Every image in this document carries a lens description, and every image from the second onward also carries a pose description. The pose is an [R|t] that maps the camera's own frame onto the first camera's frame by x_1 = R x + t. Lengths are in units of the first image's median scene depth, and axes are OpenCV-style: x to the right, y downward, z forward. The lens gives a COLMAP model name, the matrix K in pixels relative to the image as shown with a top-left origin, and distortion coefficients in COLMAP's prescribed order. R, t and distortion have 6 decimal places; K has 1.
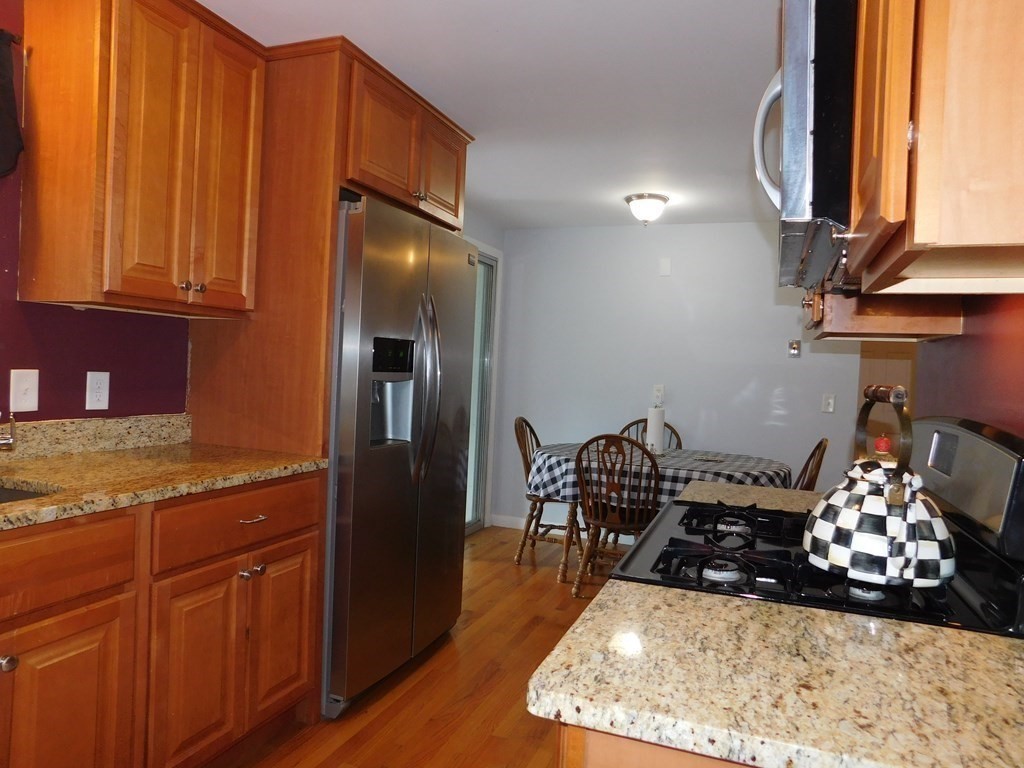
lens RADIAL K [[677.3, 0, 509.5], [0, 677.3, 383.6], [0, 0, 1]] dist [-0.066569, 0.049887]
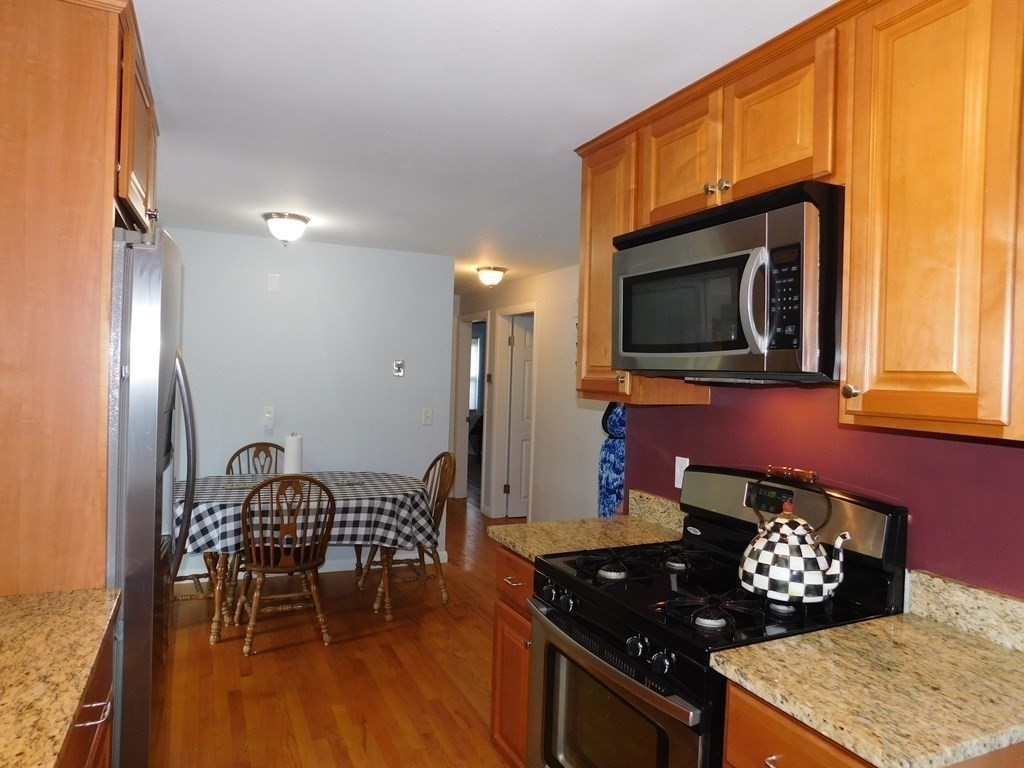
lens RADIAL K [[677.3, 0, 509.5], [0, 677.3, 383.6], [0, 0, 1]] dist [-0.066569, 0.049887]
pose [[0.699407, -0.035992, 0.713817, -1.028462], [0.017331, 0.999292, 0.033405, -0.267813], [-0.714514, -0.010993, 0.699535, 0.436097]]
